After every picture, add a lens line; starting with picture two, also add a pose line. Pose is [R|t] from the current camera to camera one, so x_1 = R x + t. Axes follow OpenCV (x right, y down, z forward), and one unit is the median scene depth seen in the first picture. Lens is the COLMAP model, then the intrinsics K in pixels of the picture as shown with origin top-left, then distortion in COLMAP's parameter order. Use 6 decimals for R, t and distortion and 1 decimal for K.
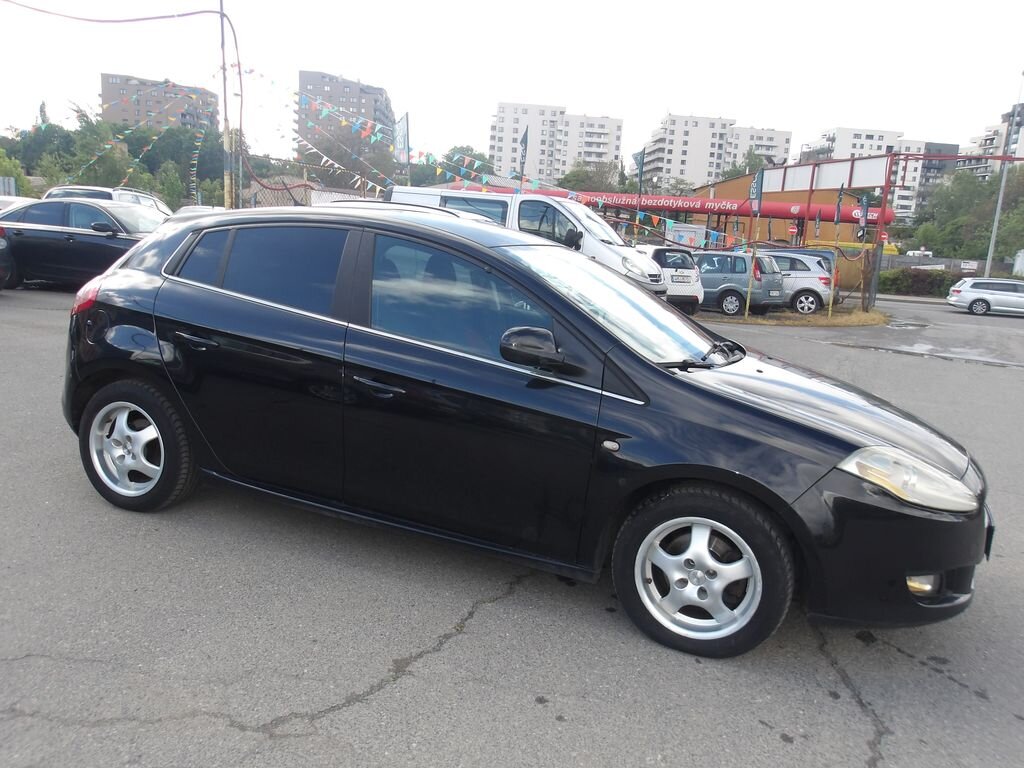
lens RADIAL K [[838.3, 0, 516.6], [0, 838.3, 380.8], [0, 0, 1]] dist [0.008266, -0.001828]
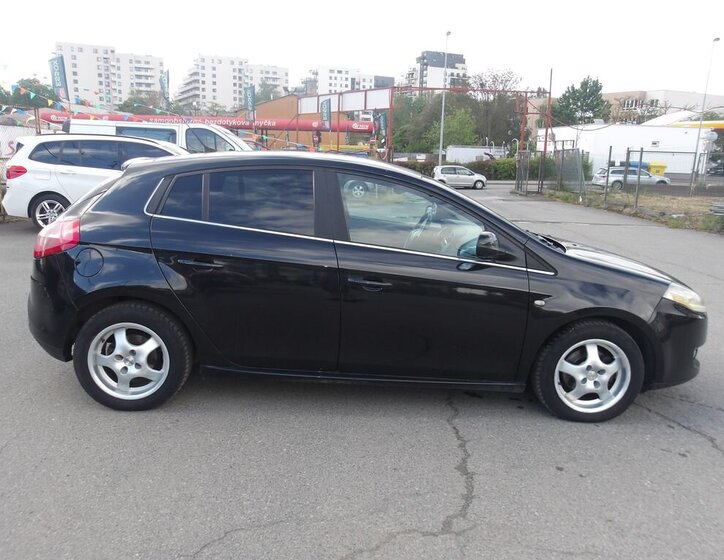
lens RADIAL K [[606.7, 0, 362.0], [0, 606.7, 283.6], [0, 0, 1]] dist [-0.002471, 0.000854]
pose [[0.917971, -0.125476, 0.376279, -0.611310], [0.105291, 0.991697, 0.073827, -0.076388], [-0.382418, -0.028152, 0.923560, 0.088182]]
